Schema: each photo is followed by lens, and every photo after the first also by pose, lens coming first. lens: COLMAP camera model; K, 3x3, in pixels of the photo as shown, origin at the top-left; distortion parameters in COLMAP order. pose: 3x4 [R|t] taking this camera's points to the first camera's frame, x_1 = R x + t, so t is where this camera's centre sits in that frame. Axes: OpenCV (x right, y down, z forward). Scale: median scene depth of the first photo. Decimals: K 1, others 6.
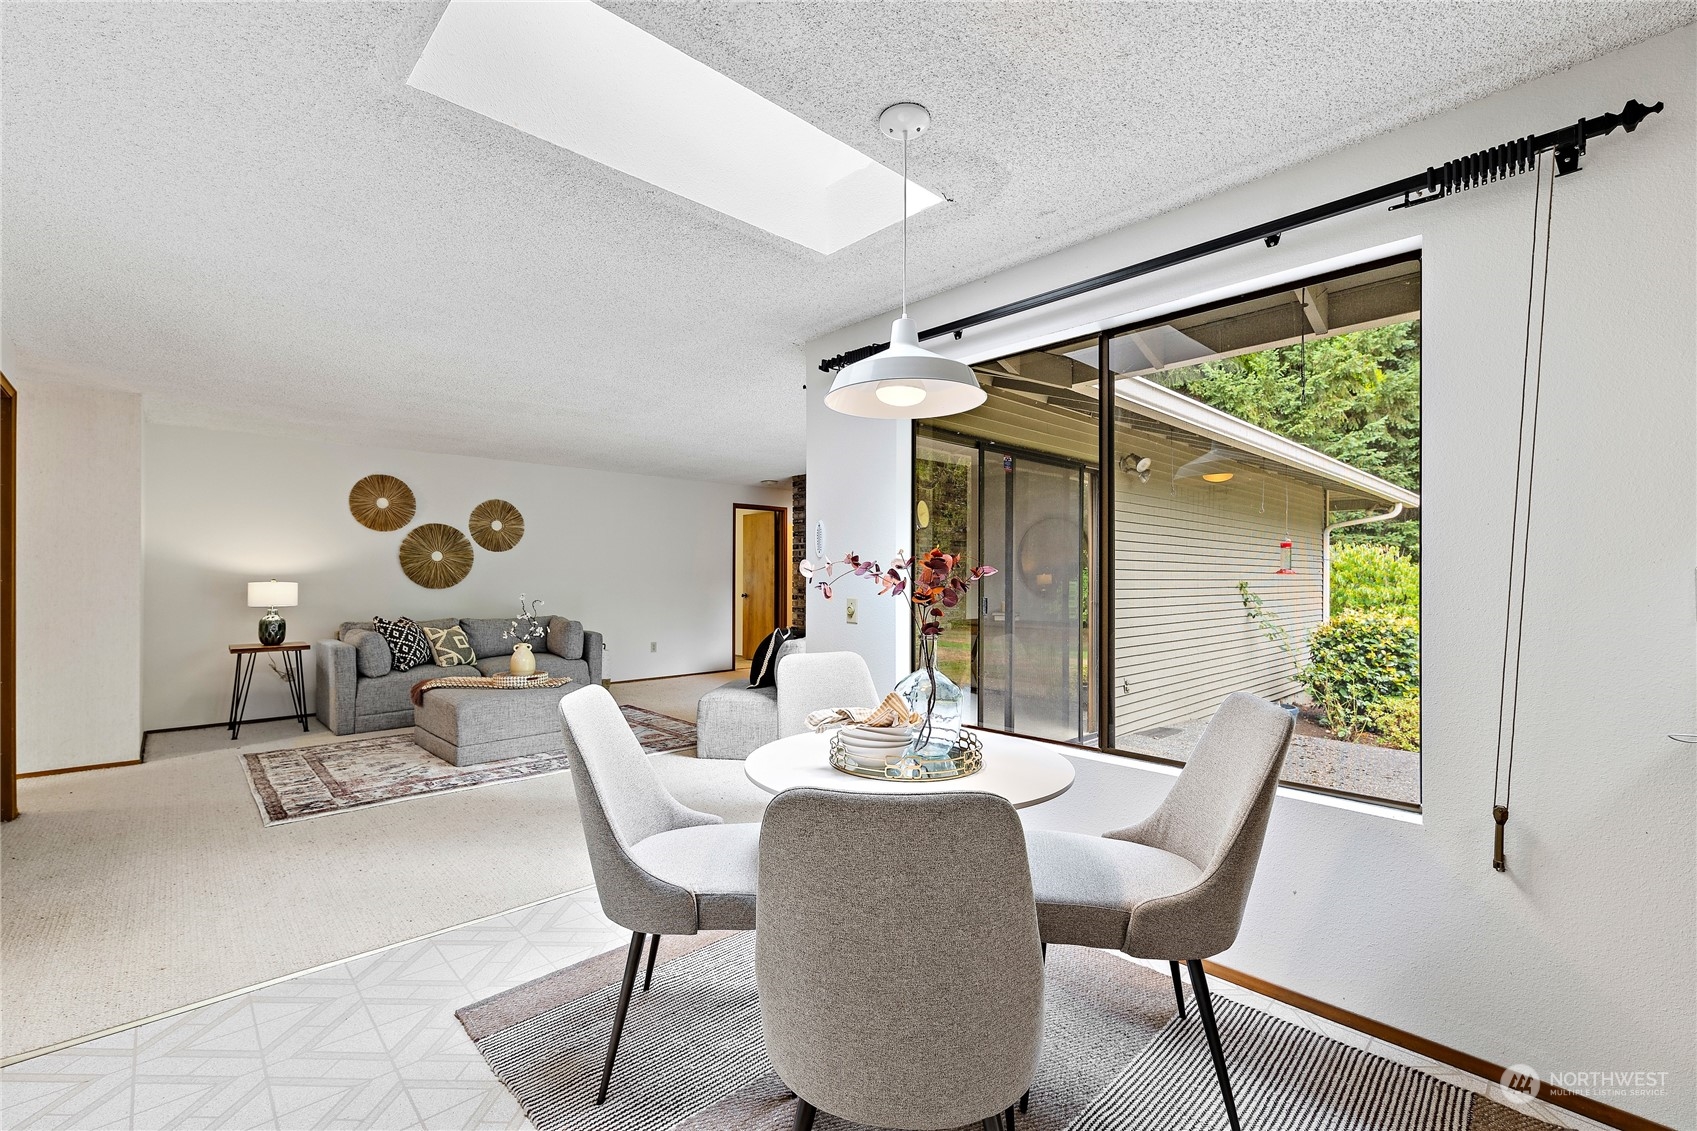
lens RADIAL K [[734.8, 0, 851.8], [0, 734.8, 569.6], [0, 0, 1]] dist [0.001258, 0.000230]
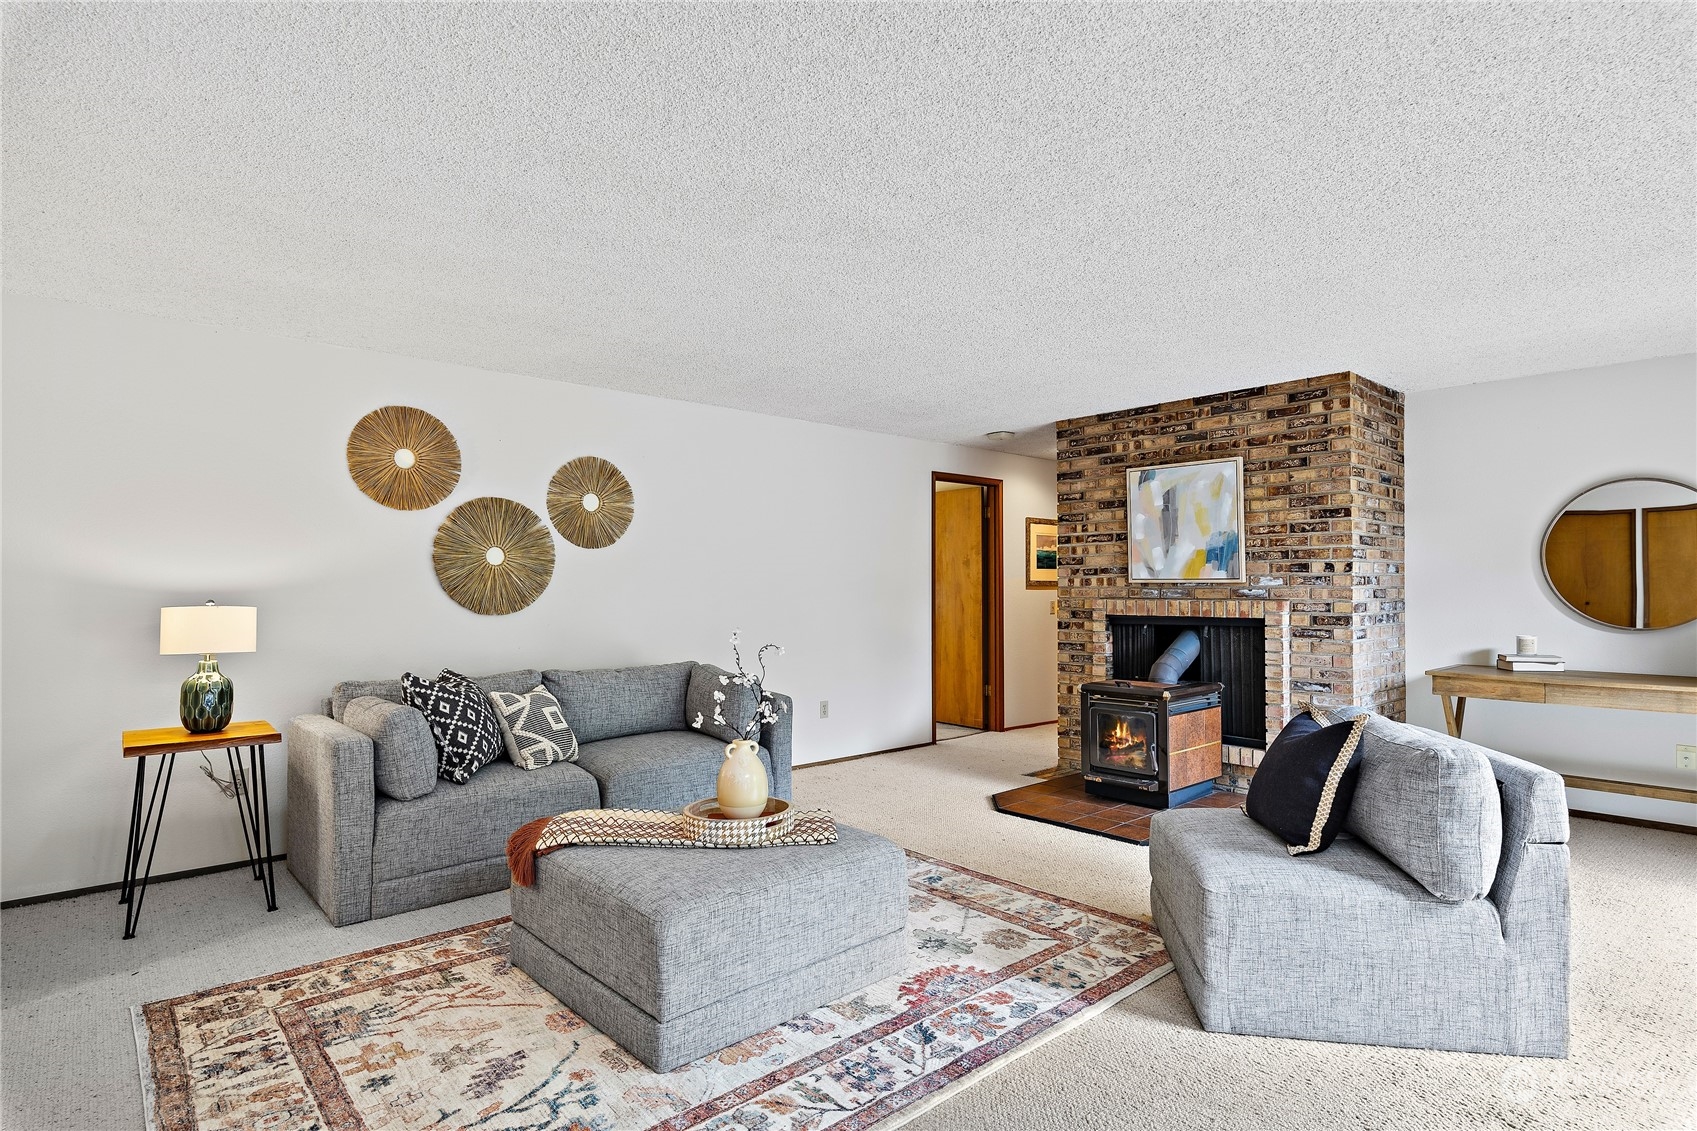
lens RADIAL K [[885.0, 0, 845.9], [0, 885.0, 565.1], [0, 0, 1]] dist [-0.002063, 0.001705]
pose [[0.999273, -0.005176, -0.037779, -0.315791], [0.004504, 0.999831, -0.017849, 0.001760], [0.037865, 0.017666, 0.999127, 0.395327]]
